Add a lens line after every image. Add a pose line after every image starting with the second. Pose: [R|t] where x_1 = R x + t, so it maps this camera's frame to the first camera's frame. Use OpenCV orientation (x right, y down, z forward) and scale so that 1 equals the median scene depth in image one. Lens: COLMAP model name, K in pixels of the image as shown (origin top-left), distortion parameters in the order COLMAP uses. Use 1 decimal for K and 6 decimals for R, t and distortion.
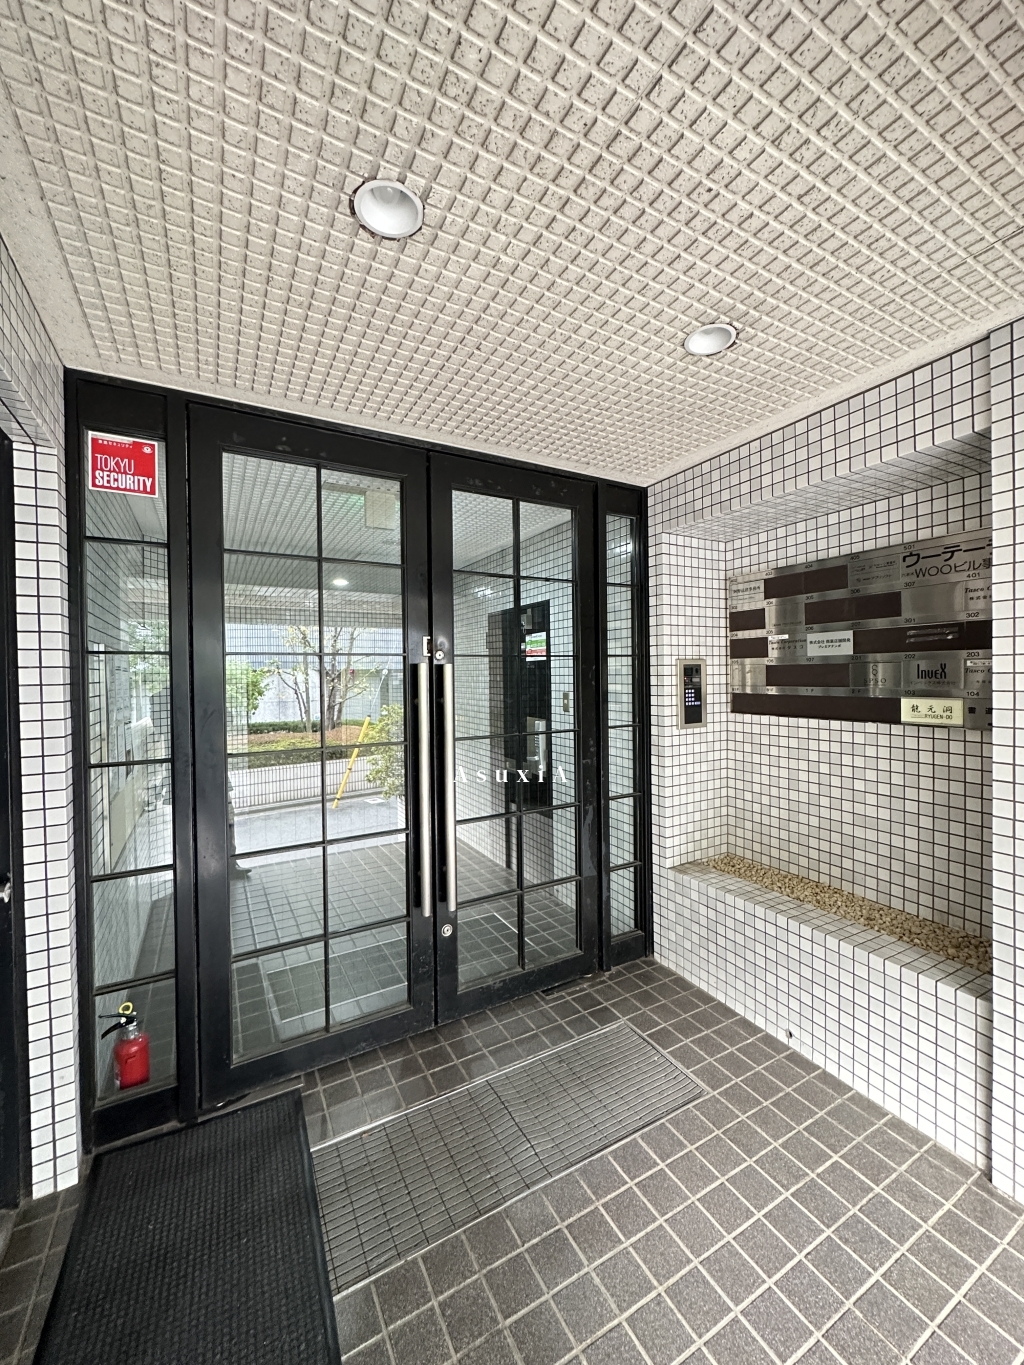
lens RADIAL K [[543.5, 0, 512.5], [0, 543.5, 679.6], [0, 0, 1]] dist [0.000673, 0.000118]
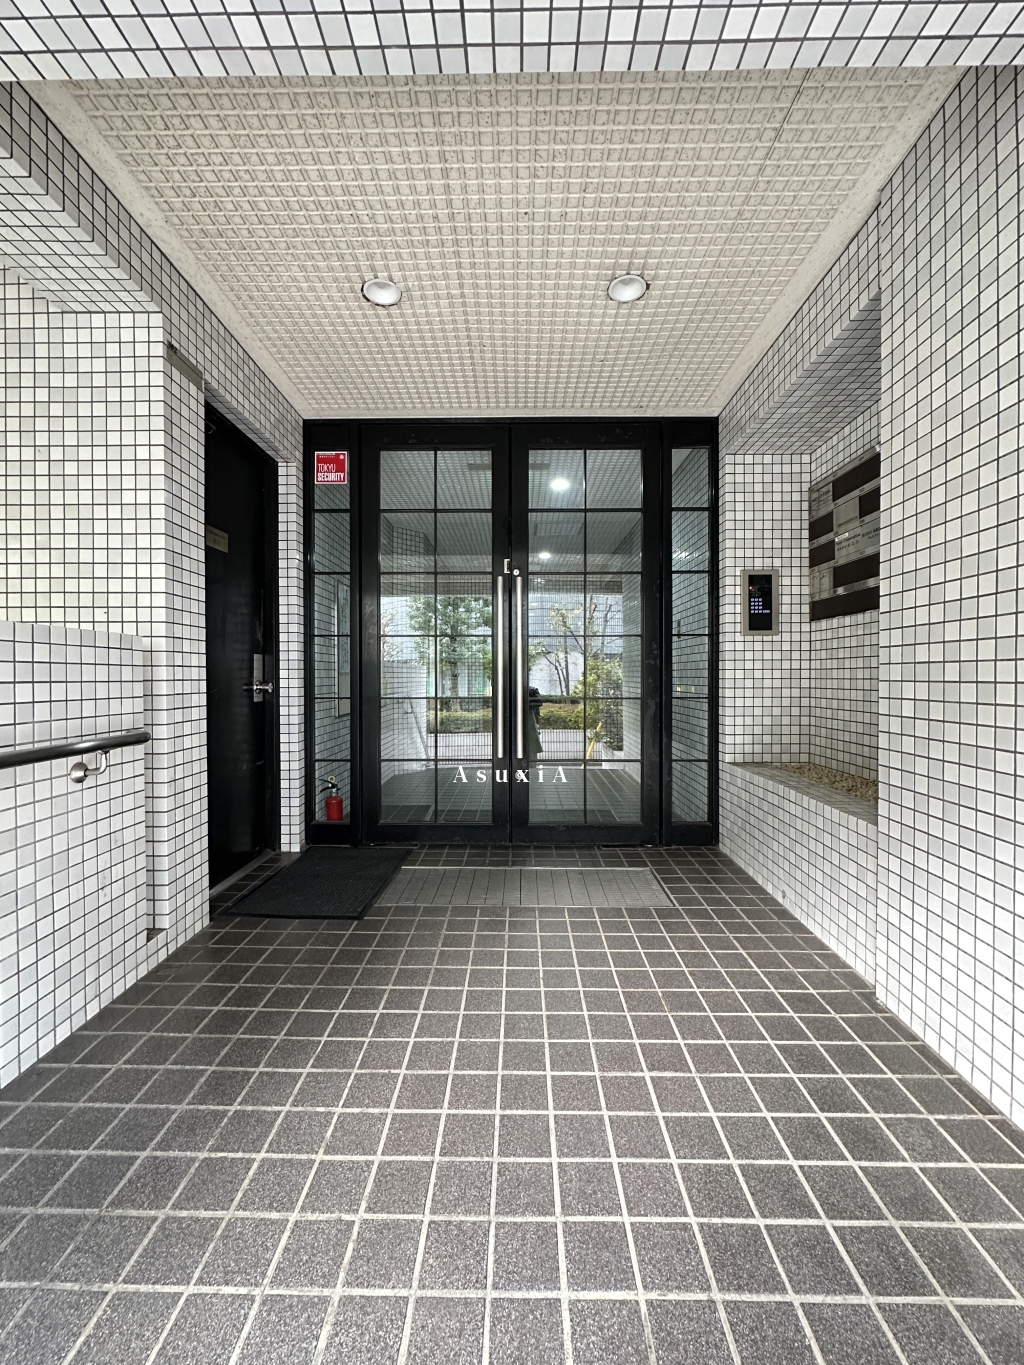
lens RADIAL K [[543.5, 0, 513.9], [0, 543.5, 678.8], [0, 0, 1]] dist [0.000673, 0.000118]
pose [[0.867498, 0.014122, -0.497240, 0.492962], [-0.015390, 0.999880, 0.001548, 0.200245], [0.497203, 0.006310, 0.867611, -0.169902]]
